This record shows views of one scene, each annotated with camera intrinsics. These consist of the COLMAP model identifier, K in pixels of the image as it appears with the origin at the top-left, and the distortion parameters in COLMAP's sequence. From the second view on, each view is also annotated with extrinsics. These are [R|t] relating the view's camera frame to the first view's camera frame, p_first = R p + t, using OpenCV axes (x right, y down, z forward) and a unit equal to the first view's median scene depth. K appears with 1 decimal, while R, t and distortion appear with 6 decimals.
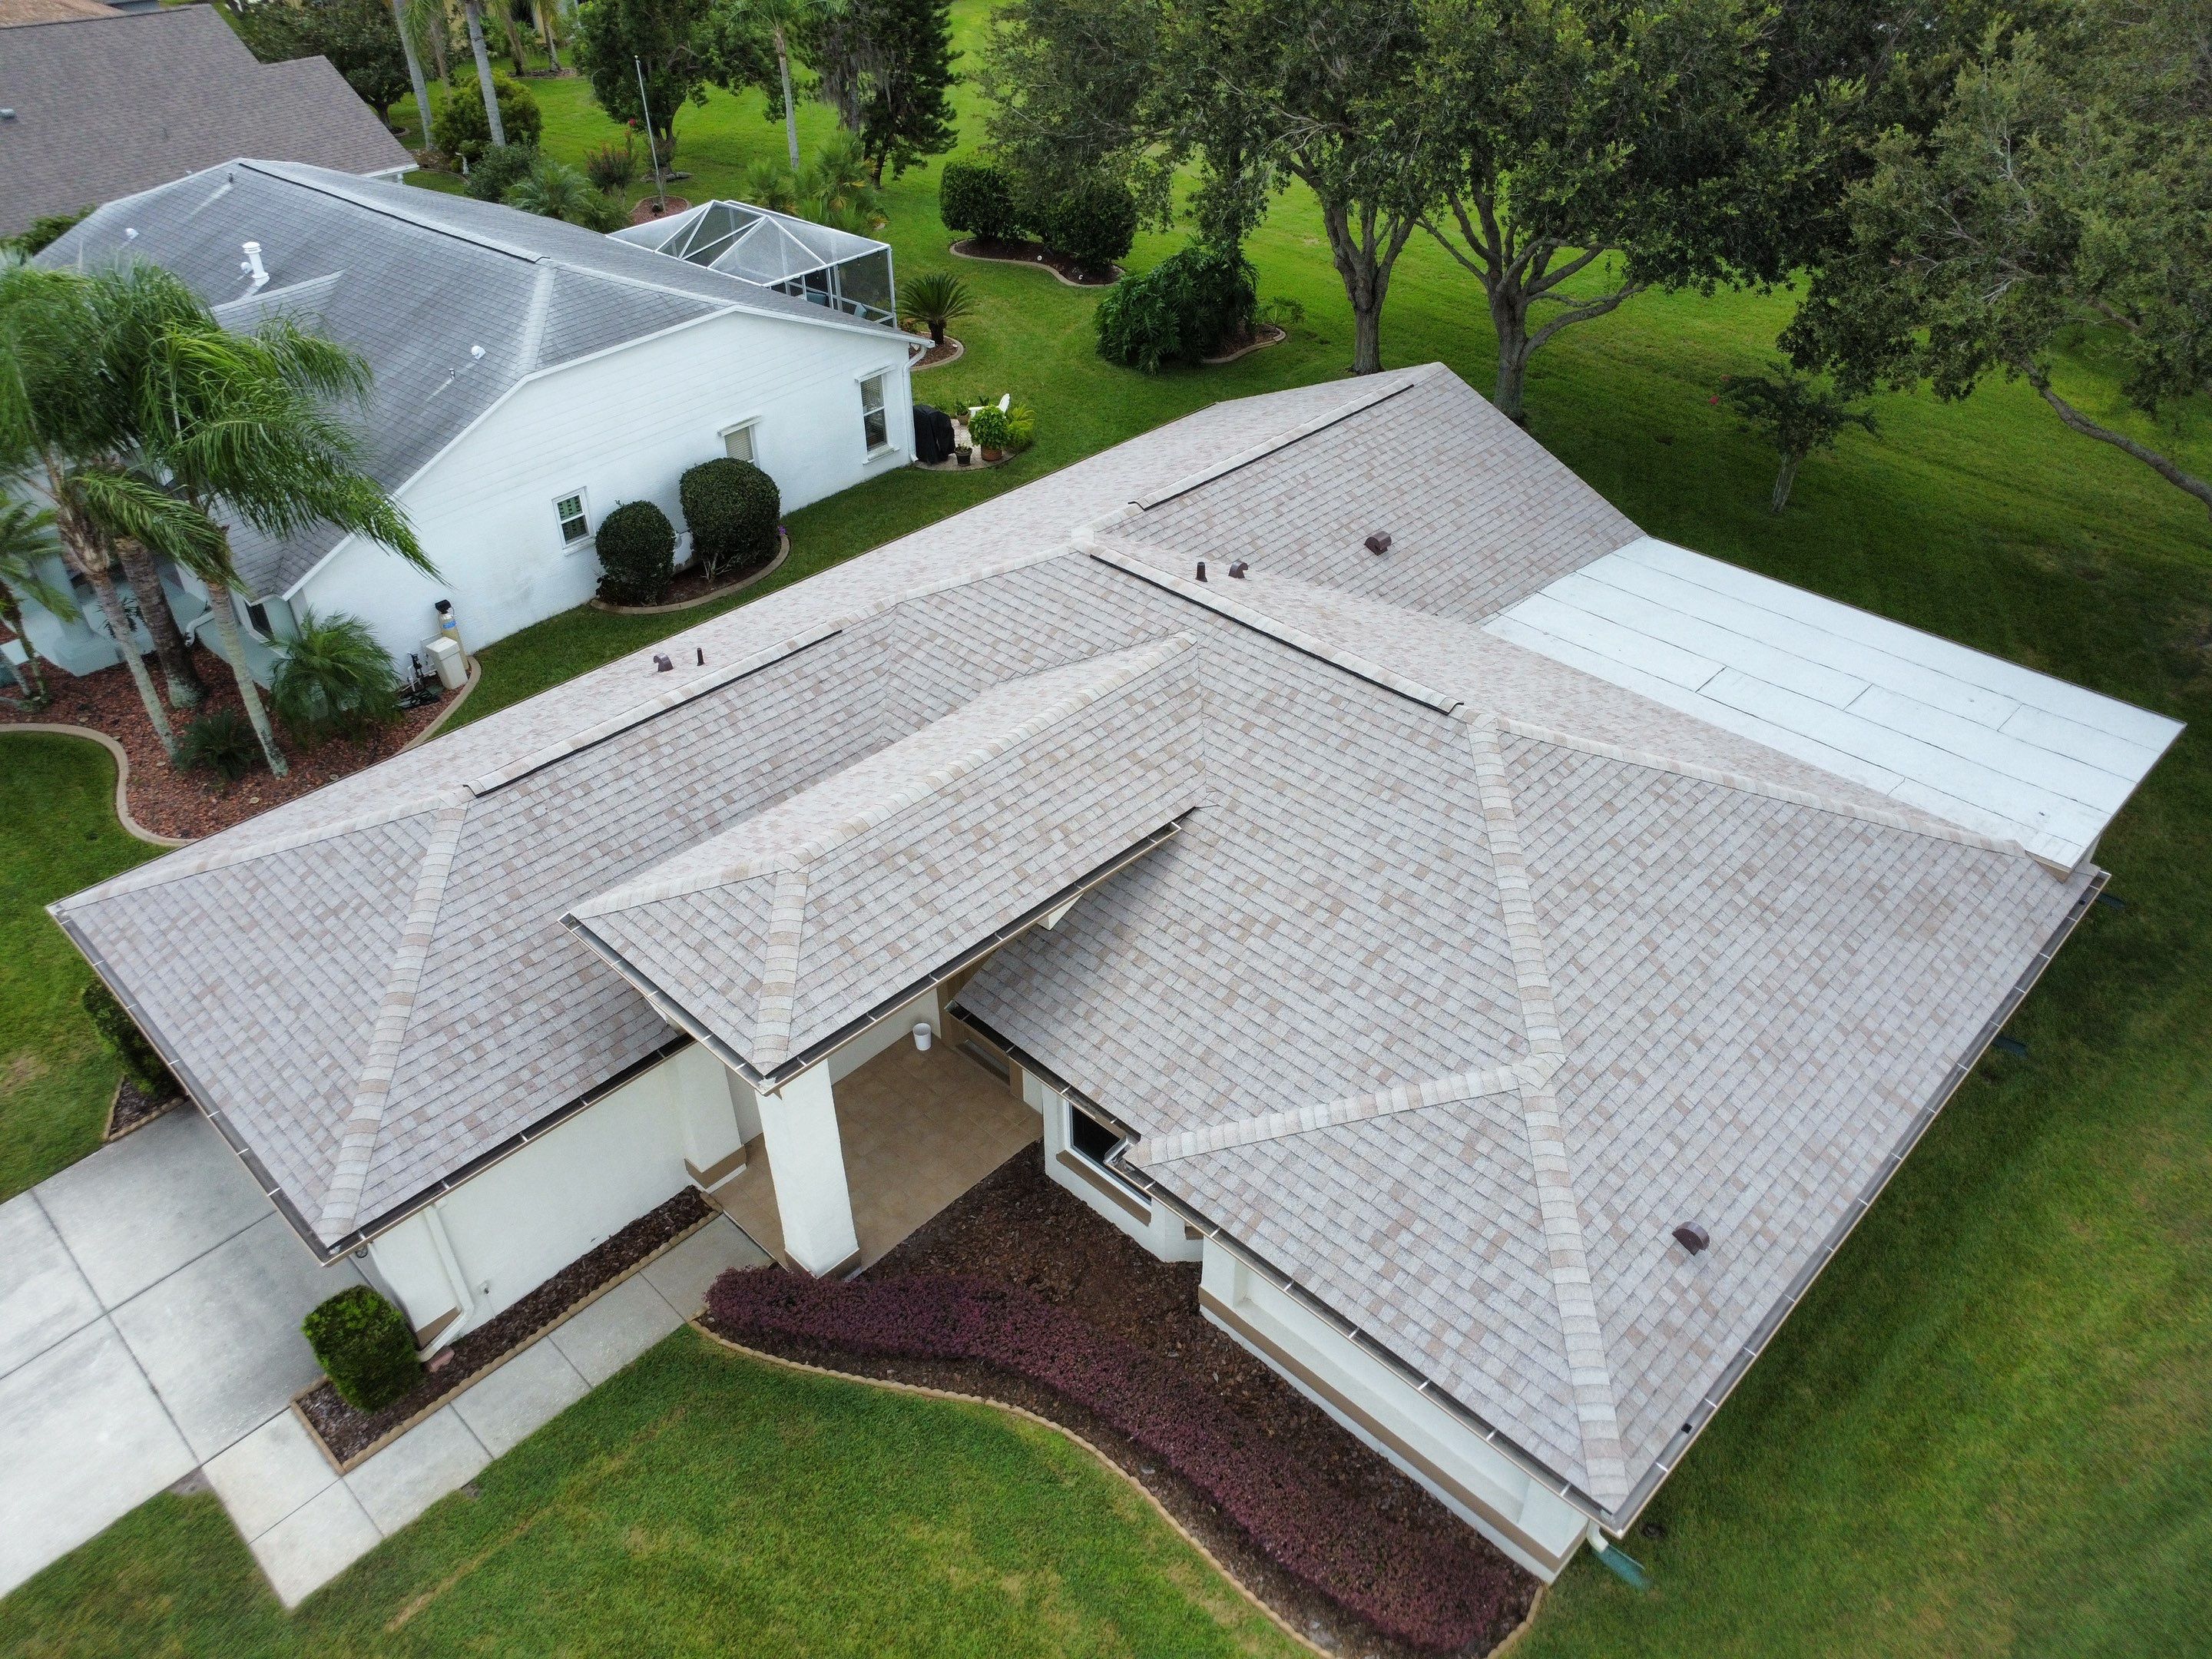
lens RADIAL K [[1605.5, 0, 1111.8], [0, 1605.5, 826.8], [0, 0, 1]] dist [-0.018740, -0.017327]
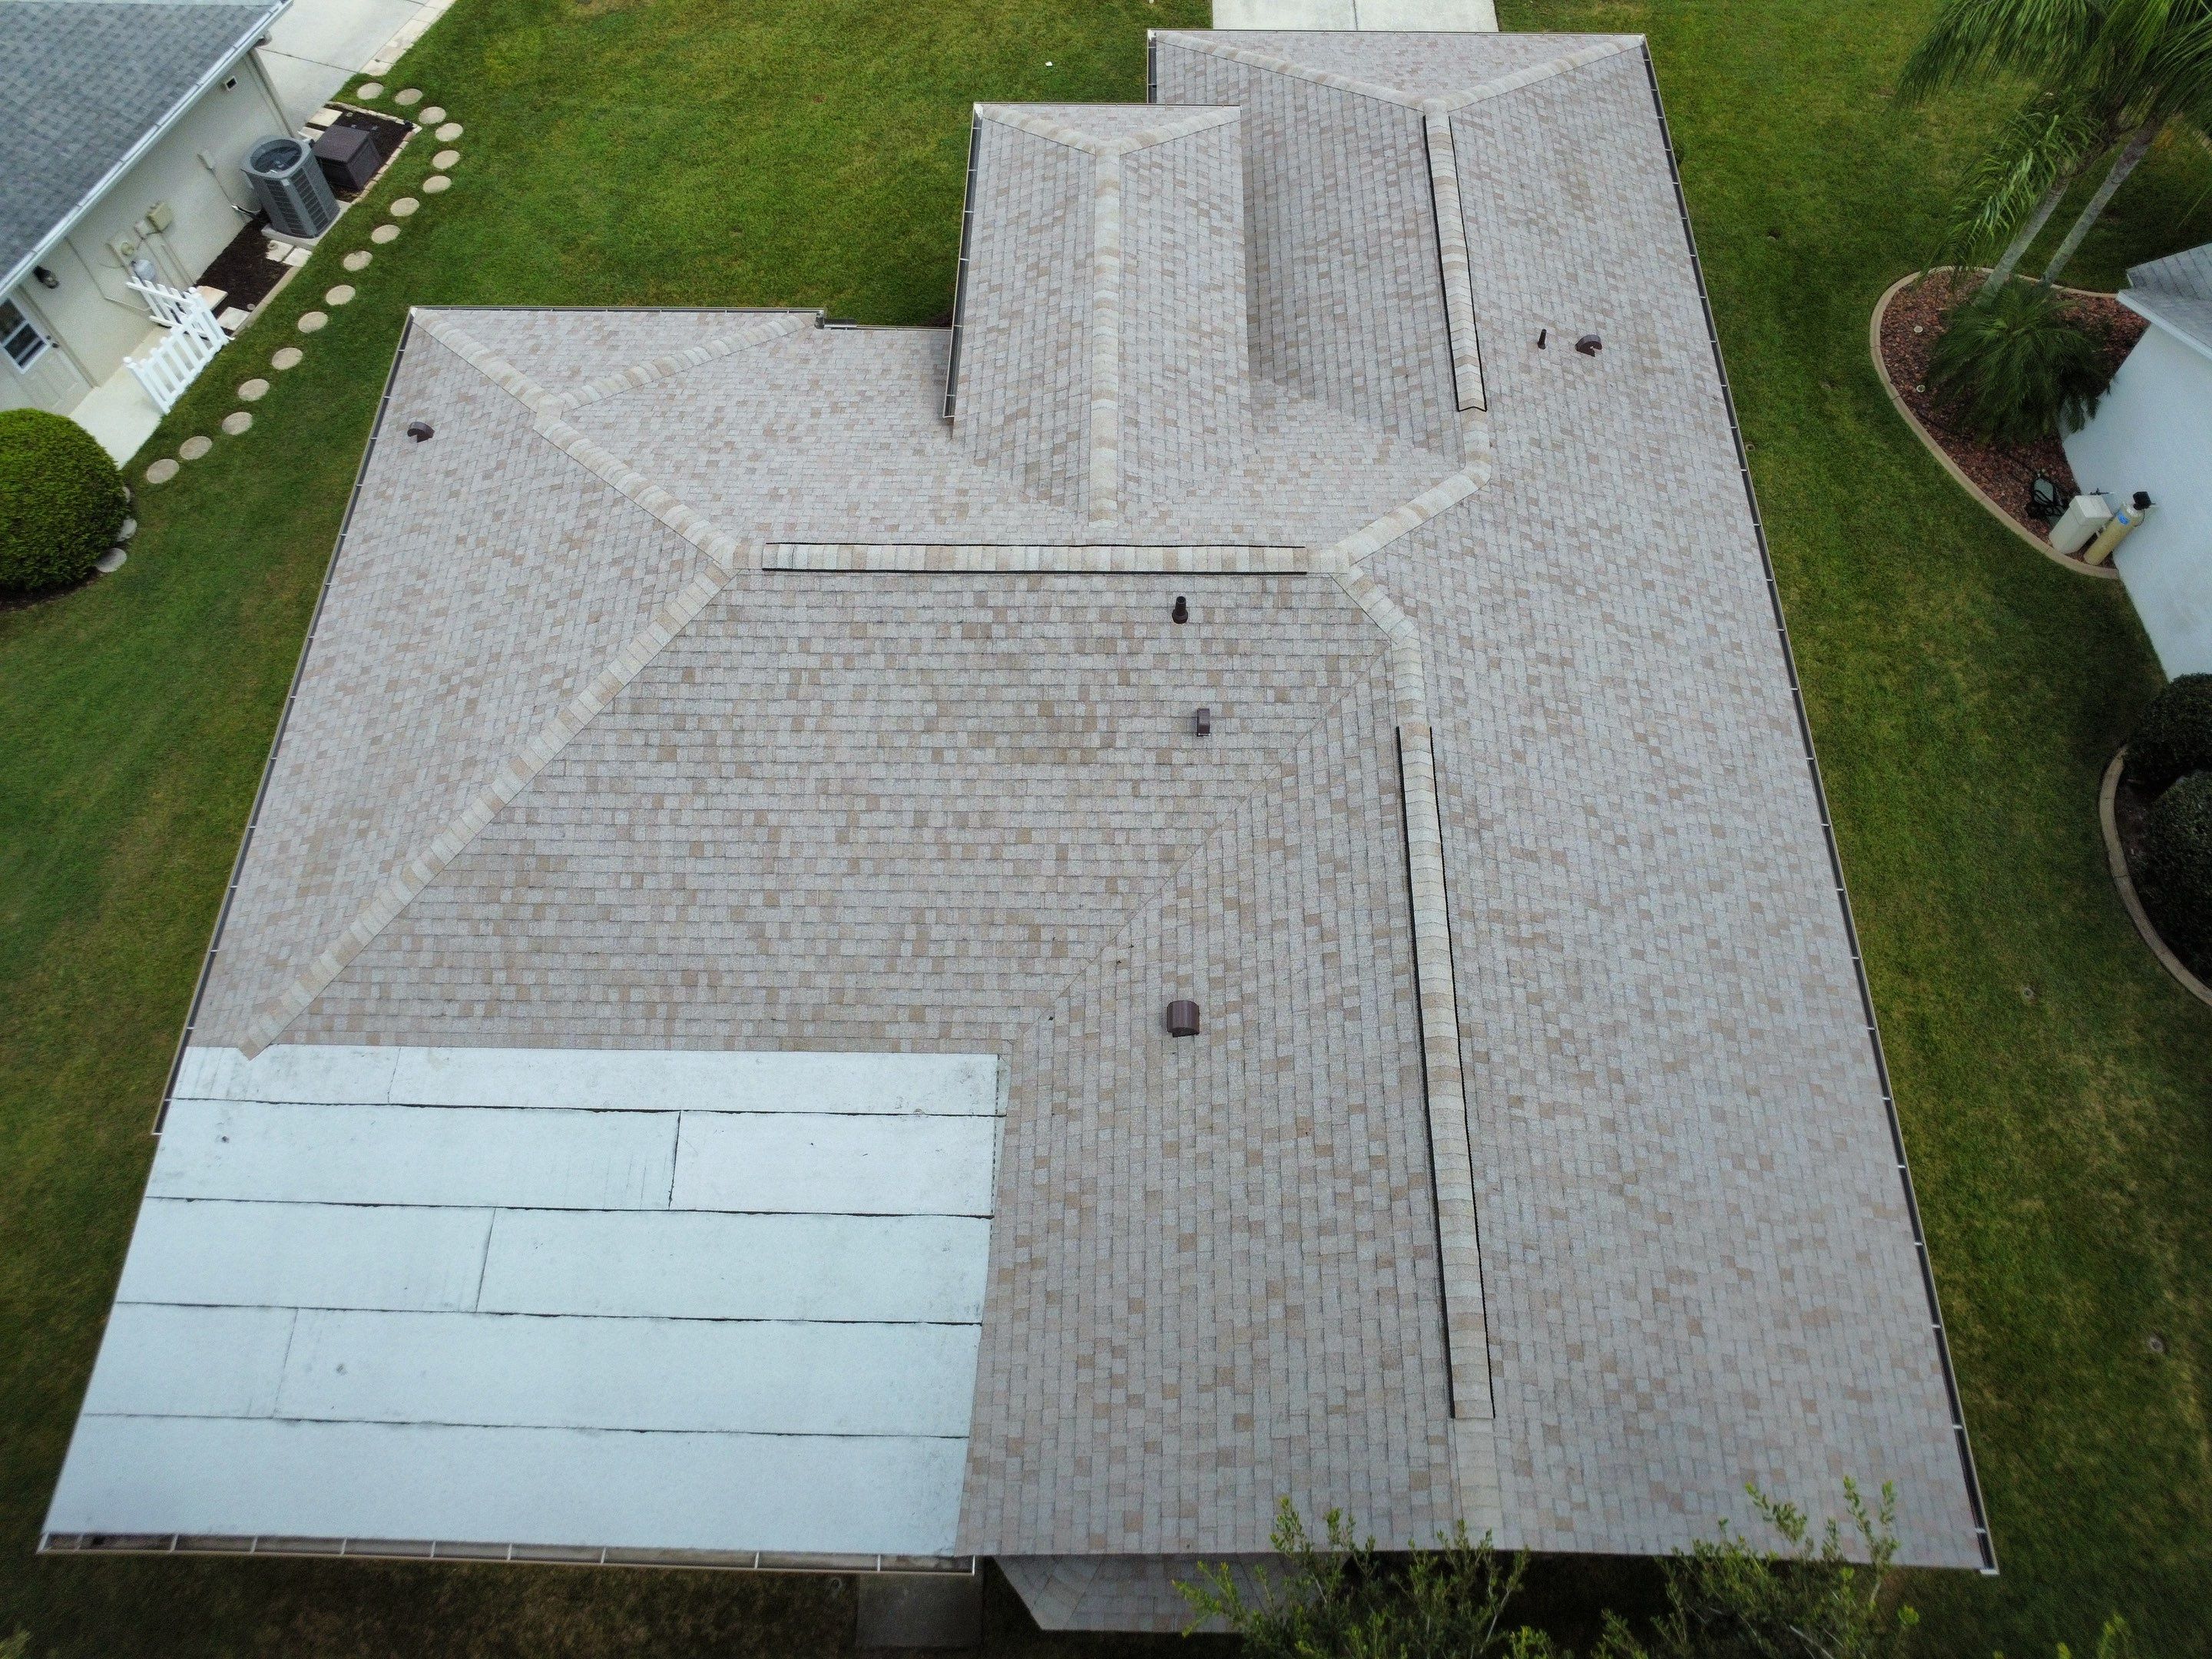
lens RADIAL K [[1605.5, 0, 1106.2], [0, 1605.5, 822.3], [0, 0, 1]] dist [-0.018740, -0.017327]
pose [[-0.730387, 0.603546, -0.319793, 0.456275], [-0.398799, 0.003285, 0.917032, -0.993746], [0.554521, 0.797322, 0.238294, 1.007074]]
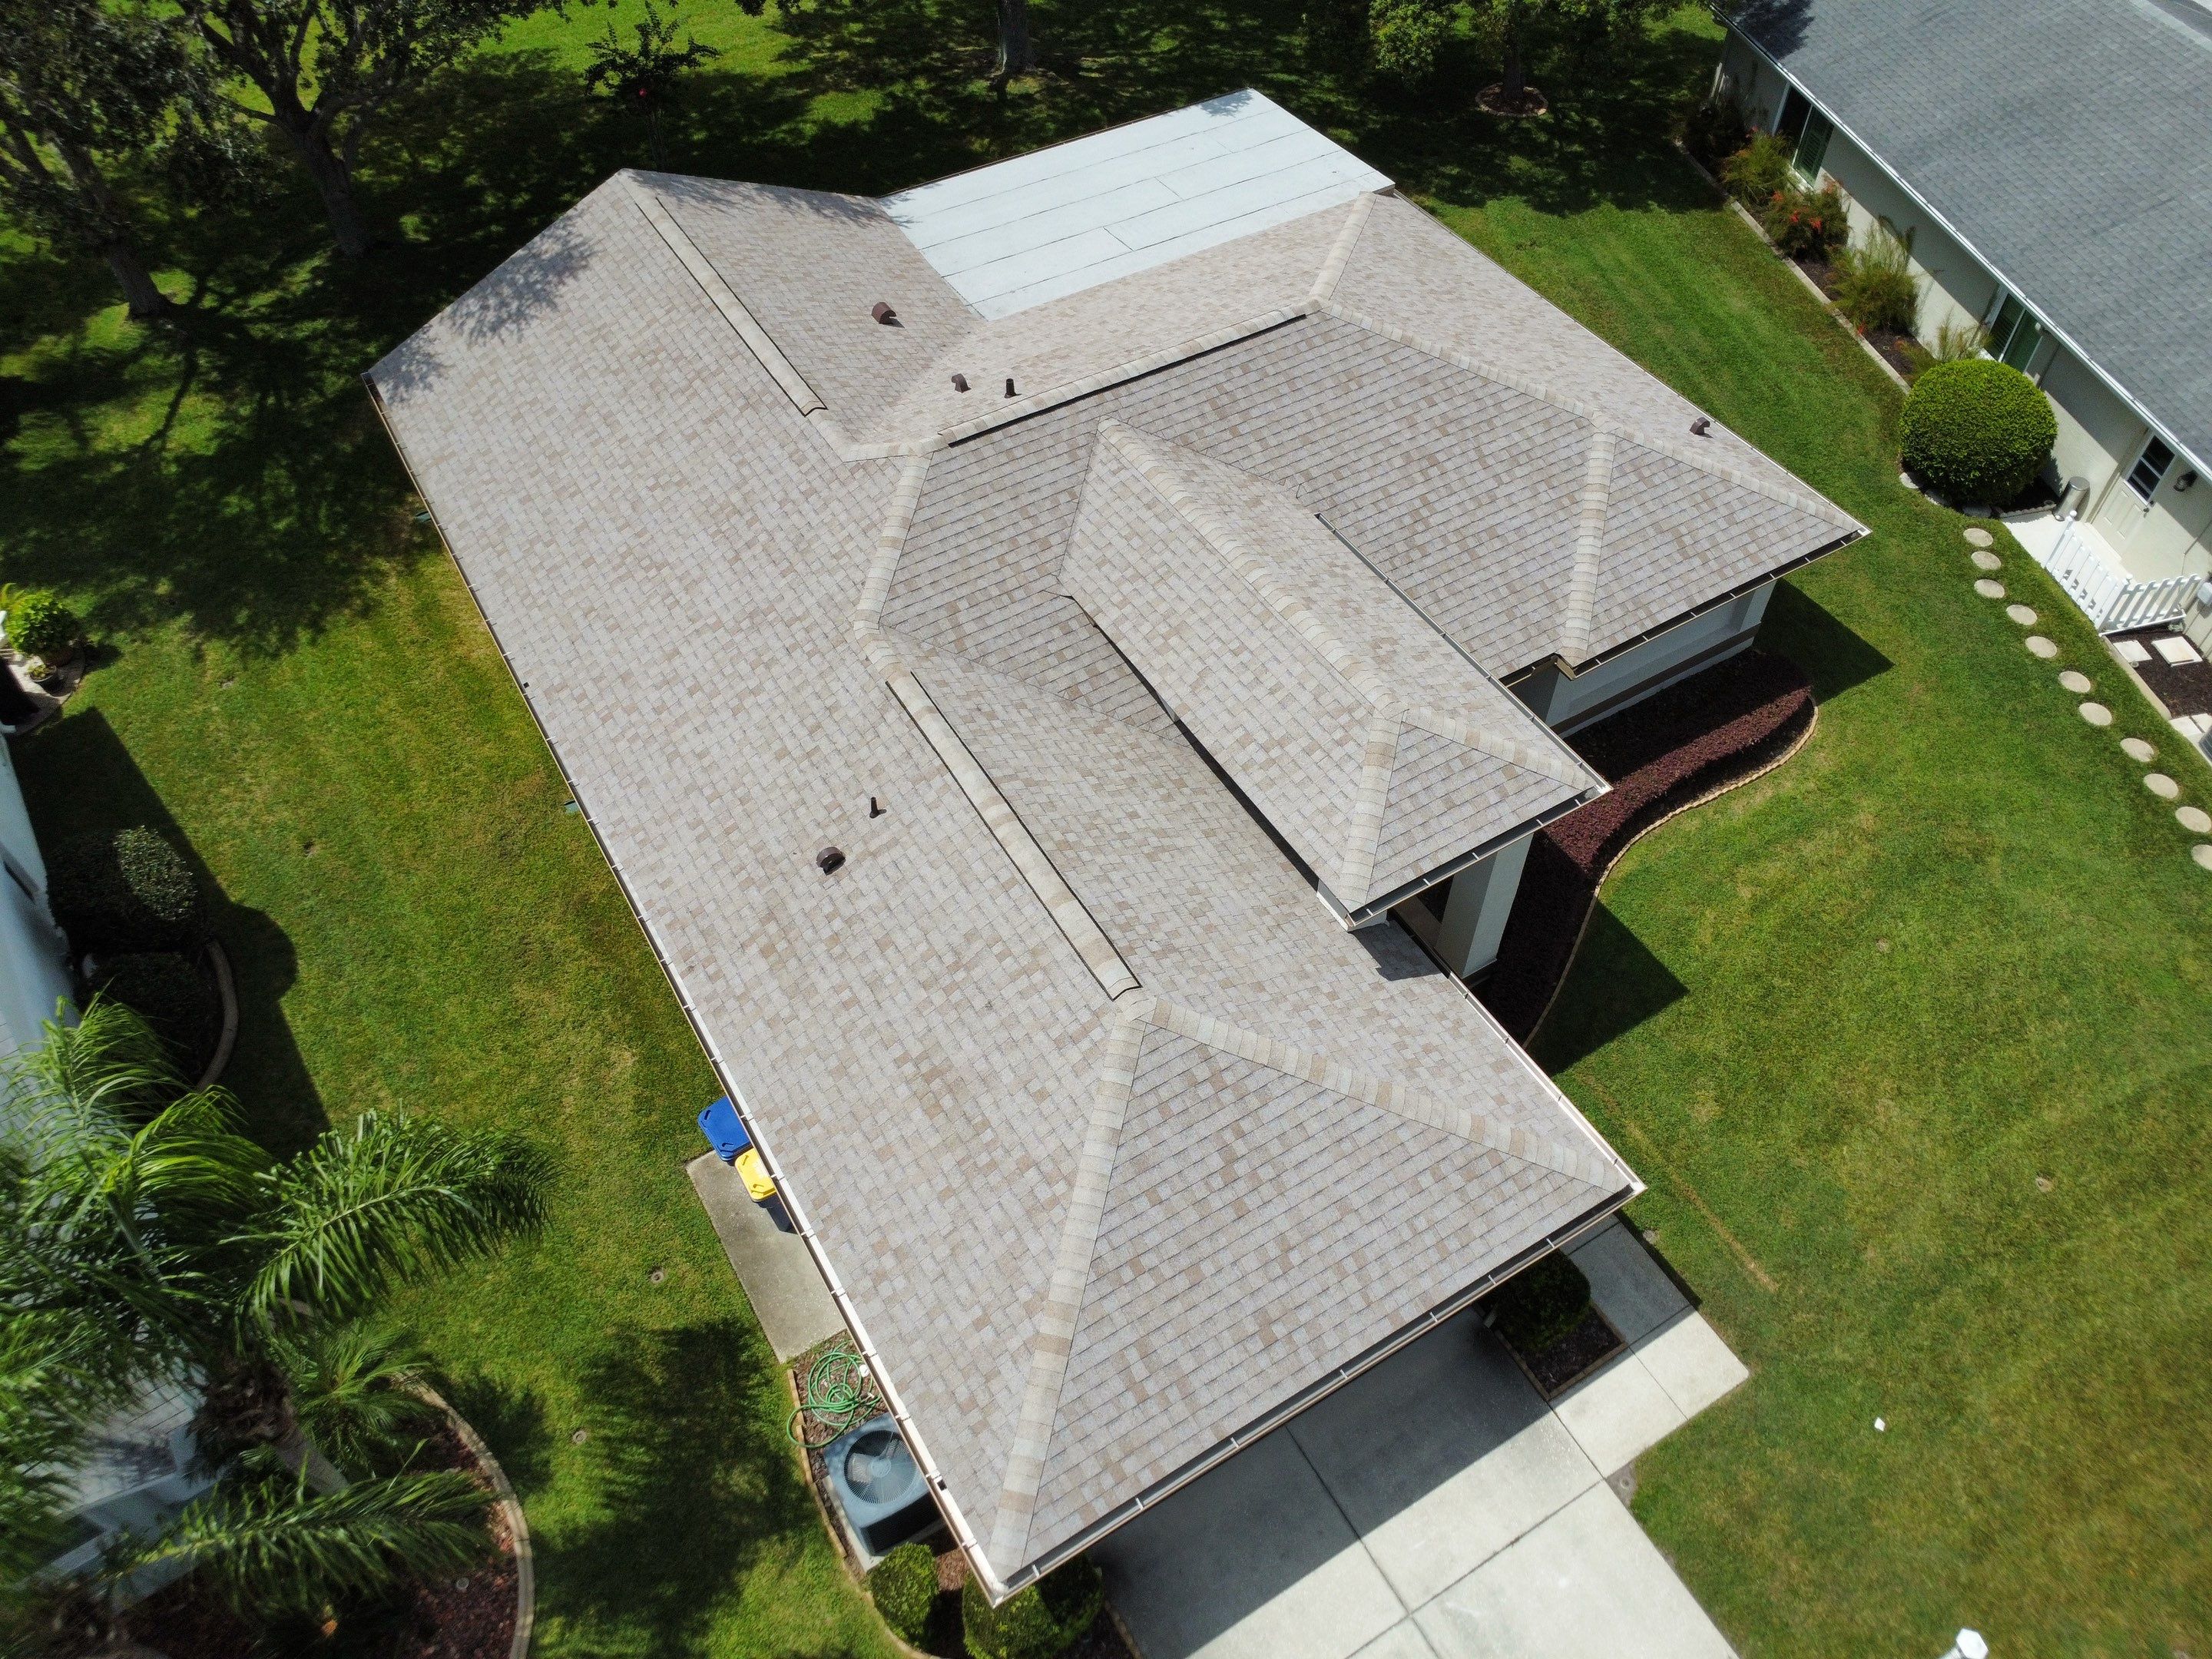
lens RADIAL K [[1605.5, 0, 1110.6], [0, 1605.5, 816.2], [0, 0, 1]] dist [-0.018740, -0.017327]
pose [[0.256232, -0.737049, 0.625383, -0.889759], [0.581179, 0.634449, 0.509614, -0.542004], [-0.772384, 0.232880, 0.590923, 0.466190]]
